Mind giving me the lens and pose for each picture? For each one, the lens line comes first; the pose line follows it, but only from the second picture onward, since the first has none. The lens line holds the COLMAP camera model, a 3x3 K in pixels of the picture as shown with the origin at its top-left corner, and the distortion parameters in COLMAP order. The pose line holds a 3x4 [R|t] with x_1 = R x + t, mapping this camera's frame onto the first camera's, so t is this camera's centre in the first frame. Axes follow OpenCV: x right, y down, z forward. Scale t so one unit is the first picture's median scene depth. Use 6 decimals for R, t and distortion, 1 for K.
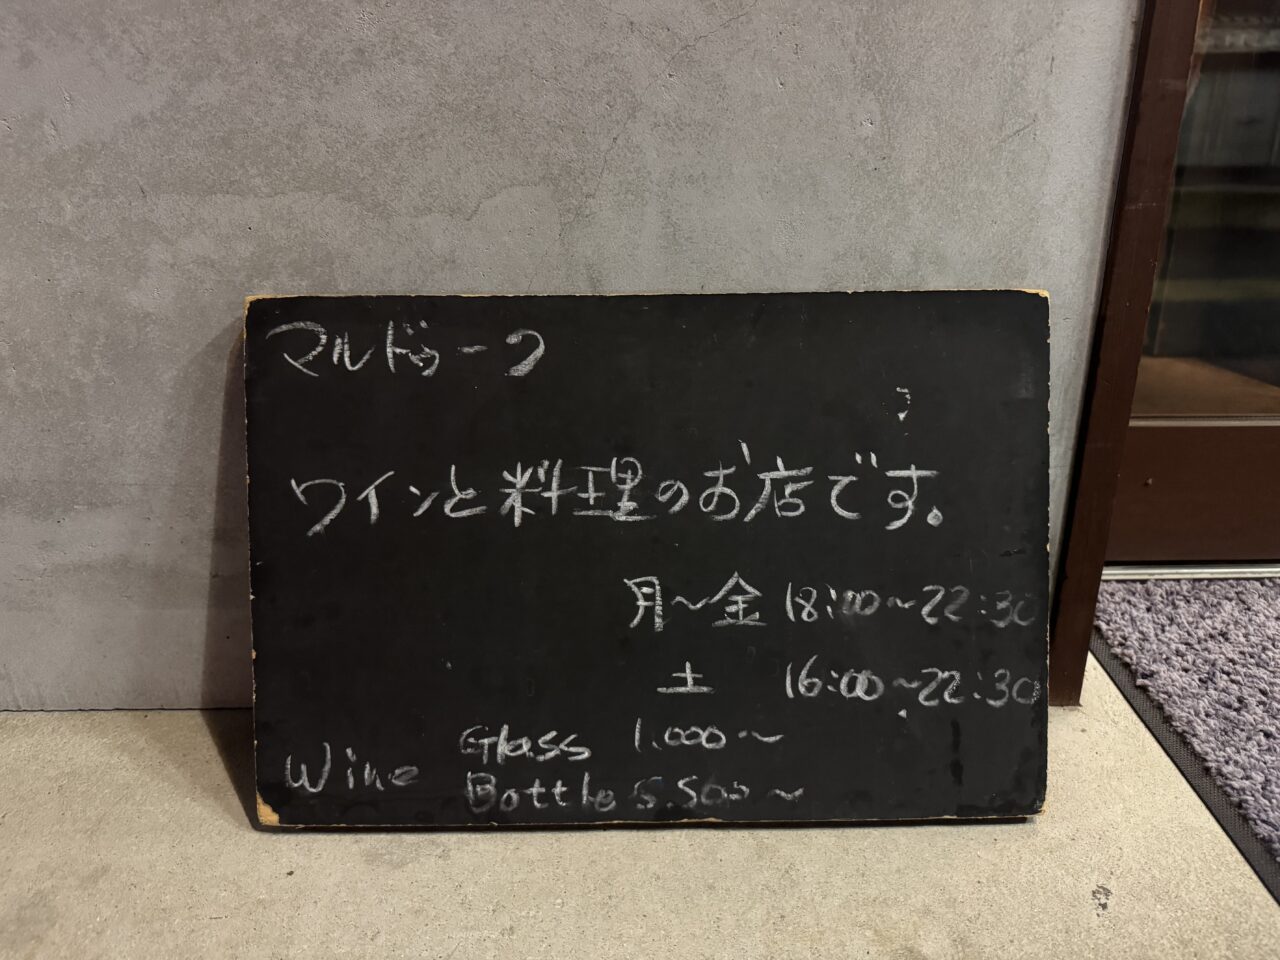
lens RADIAL K [[1003.3, 0, 640.0], [0, 1003.3, 480.0], [0, 0, 1]] dist [0.144615, -0.192207]
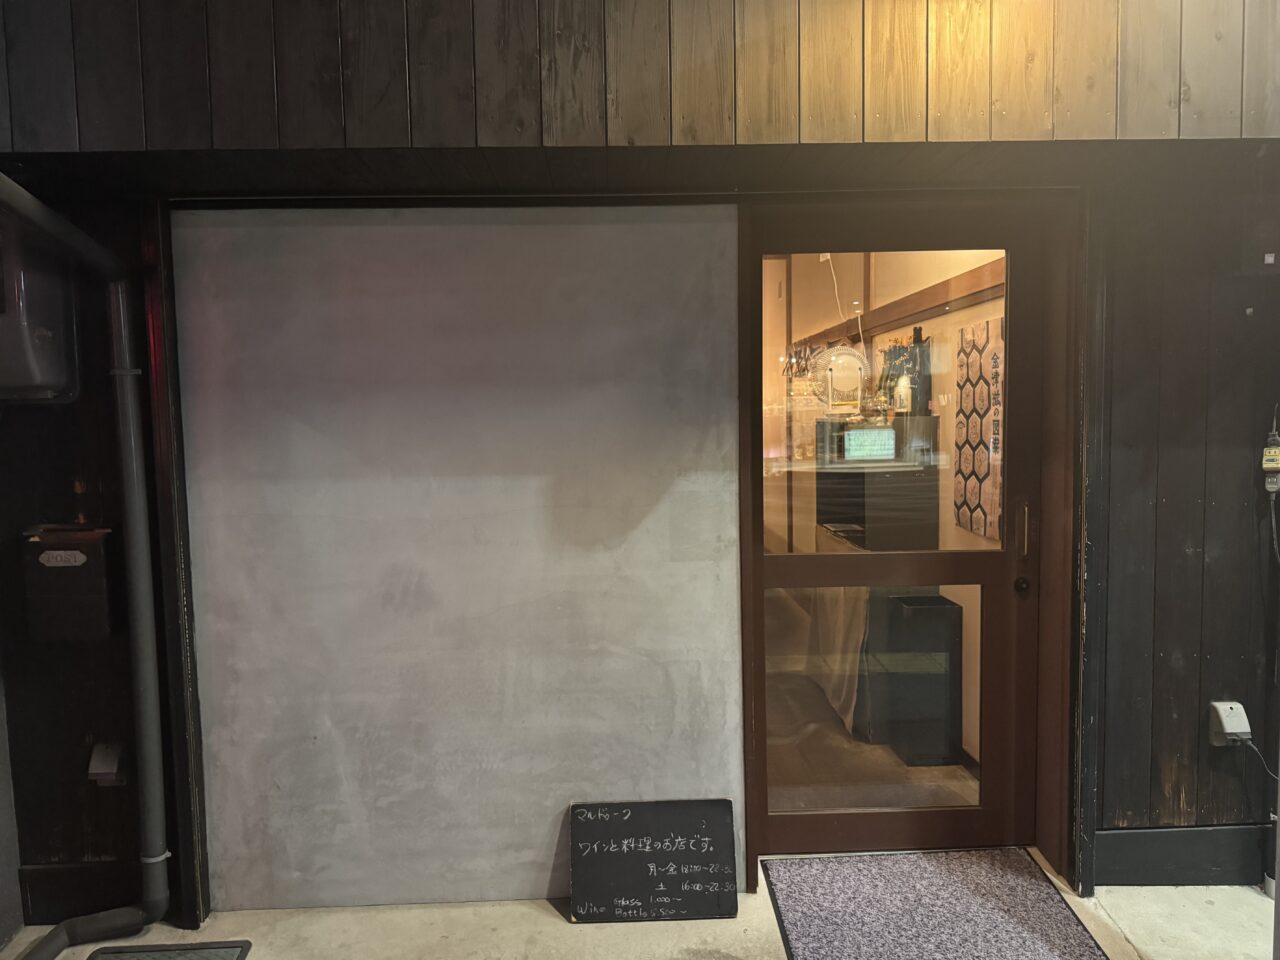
lens RADIAL K [[1003.3, 0, 640.0], [0, 1003.3, 480.0], [0, 0, 1]] dist [0.144615, -0.192207]
pose [[0.999581, -0.012470, 0.026119, -0.156192], [0.018261, 0.971855, -0.234869, -0.538038], [-0.022455, 0.235248, 0.971676, -4.140946]]
